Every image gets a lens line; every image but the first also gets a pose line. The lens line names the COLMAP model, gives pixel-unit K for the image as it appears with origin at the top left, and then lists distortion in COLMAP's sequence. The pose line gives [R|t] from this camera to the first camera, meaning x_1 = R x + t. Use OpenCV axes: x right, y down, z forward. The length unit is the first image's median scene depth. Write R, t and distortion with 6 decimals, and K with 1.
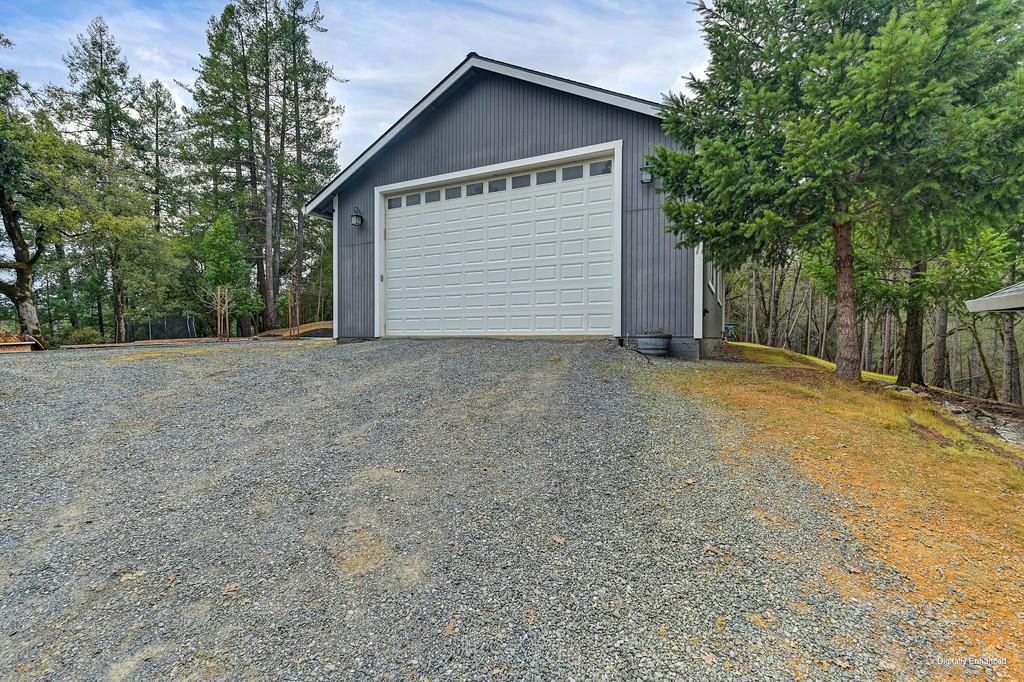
lens RADIAL K [[406.8, 0, 518.4], [0, 406.8, 337.6], [0, 0, 1]] dist [0.001083, -0.000057]
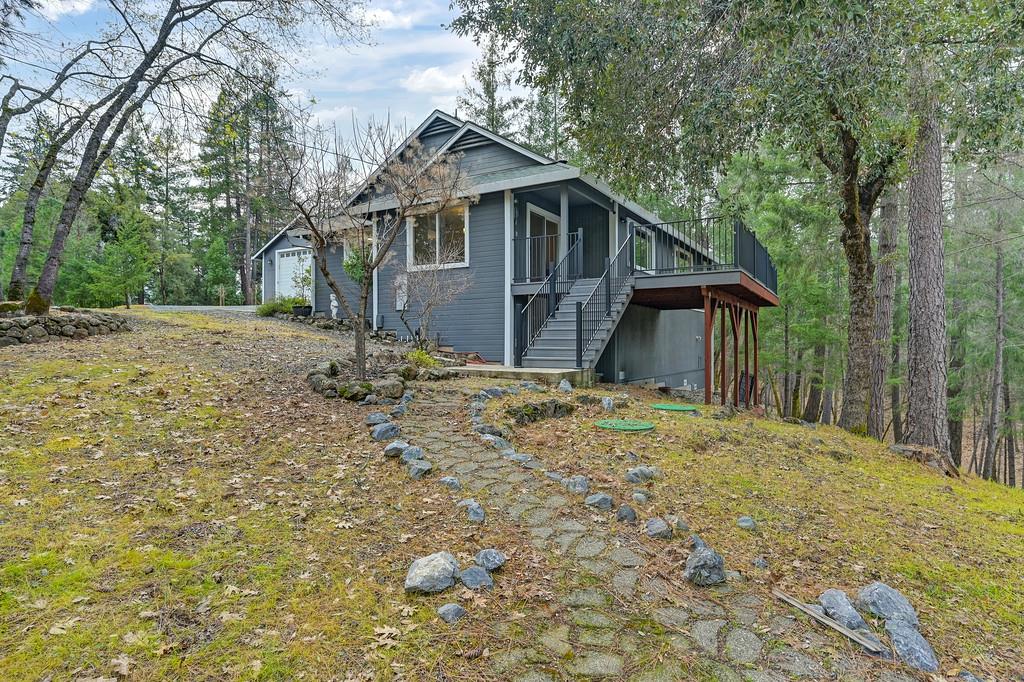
lens RADIAL K [[471.1, 0, 512.0], [0, 471.1, 341.0], [0, 0, 1]] dist [0.000349, -0.000184]
pose [[0.998423, 0.003352, -0.056047, 0.460907], [-0.003684, 0.999976, -0.005822, 0.085573], [0.056026, 0.006019, 0.998411, -0.679338]]
